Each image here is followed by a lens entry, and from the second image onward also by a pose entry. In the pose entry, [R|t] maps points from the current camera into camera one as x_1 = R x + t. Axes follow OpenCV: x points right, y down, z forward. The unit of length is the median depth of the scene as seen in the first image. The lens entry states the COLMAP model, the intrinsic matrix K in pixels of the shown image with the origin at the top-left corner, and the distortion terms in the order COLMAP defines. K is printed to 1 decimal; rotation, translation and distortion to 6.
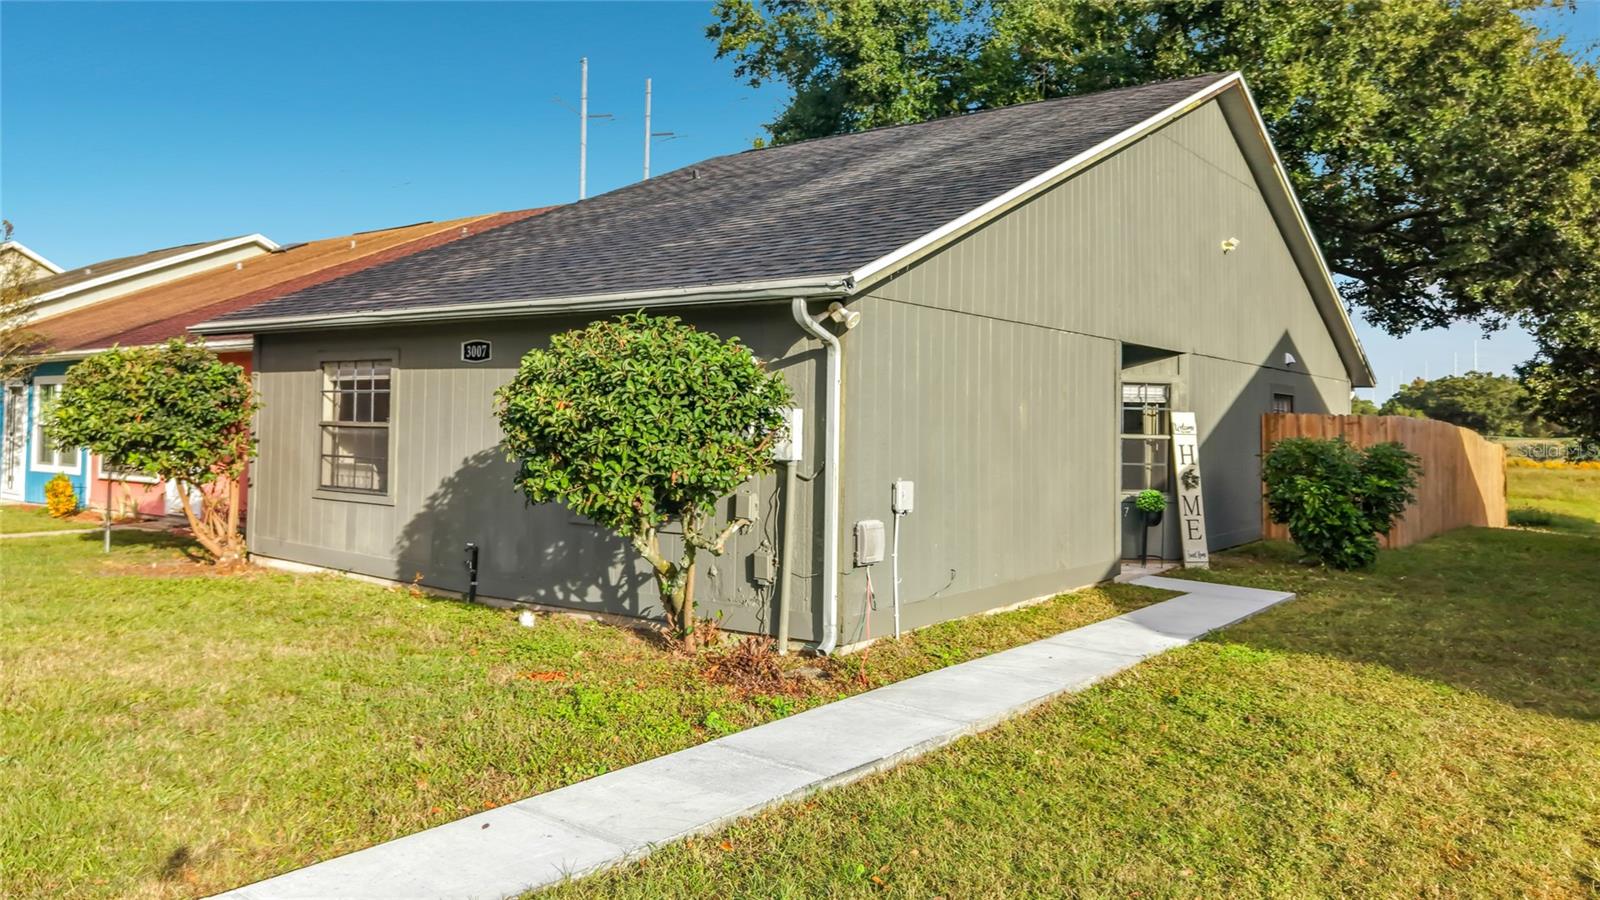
lens RADIAL K [[1181.4, 0, 718.5], [0, 1181.4, 348.6], [0, 0, 1]] dist [0.000993, -0.003545]
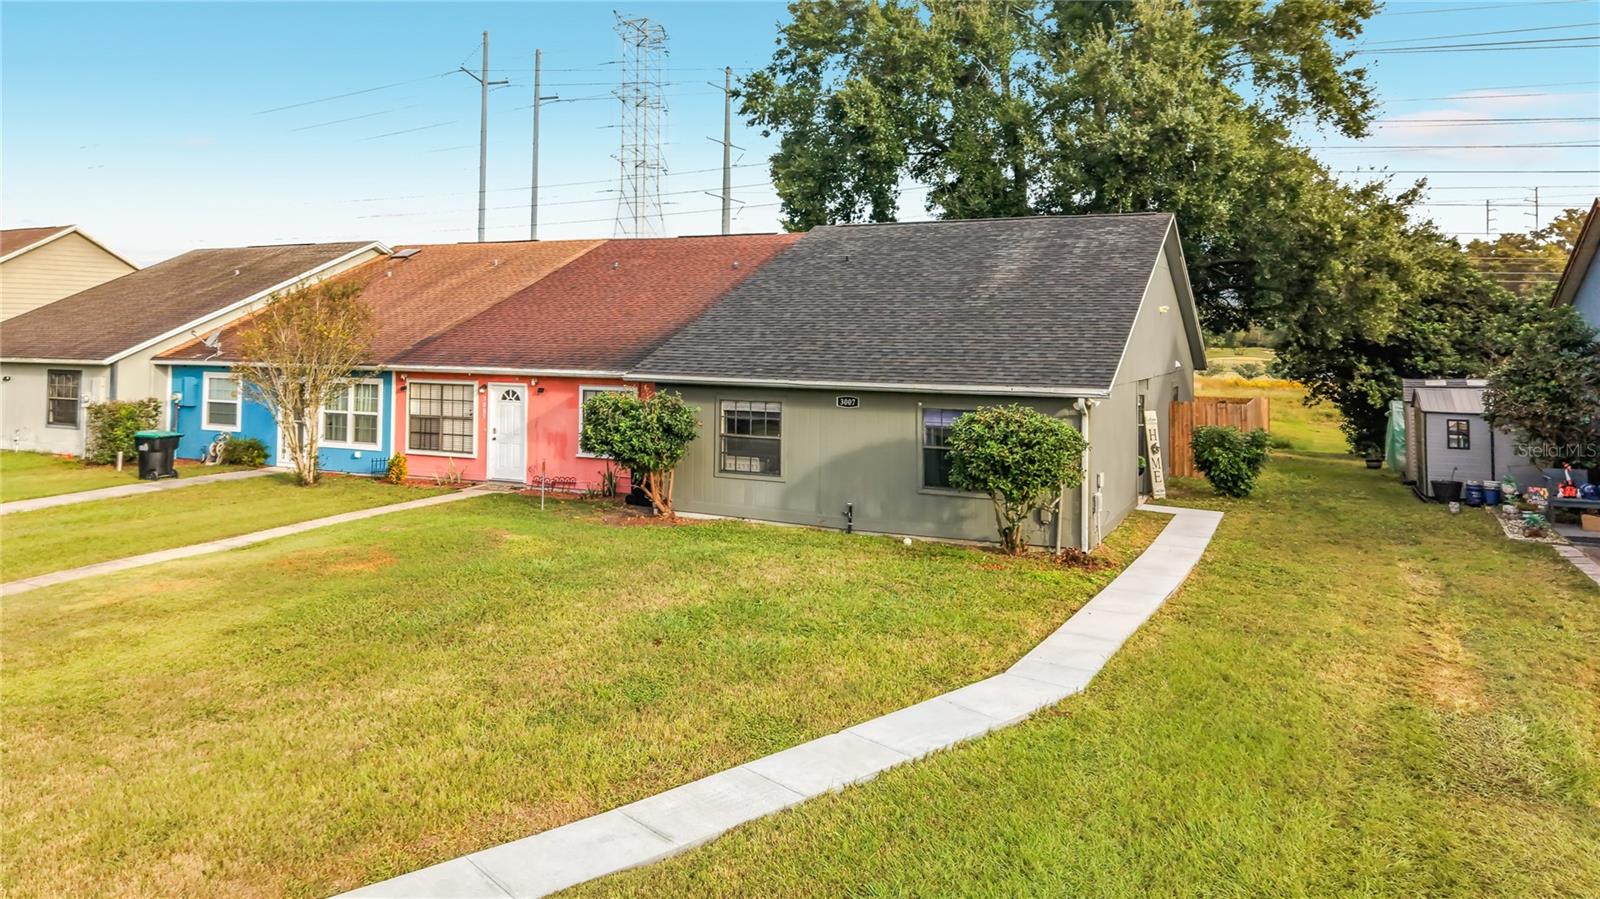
lens RADIAL K [[1143.7, 0, 707.7], [0, 1143.7, 264.6], [0, 0, 1]] dist [0.023253, -0.044014]
pose [[0.983110, 0.004606, 0.182956, -0.637453], [-0.005404, 0.999978, 0.003860, -0.186015], [-0.182934, -0.004784, 0.983114, -0.635952]]
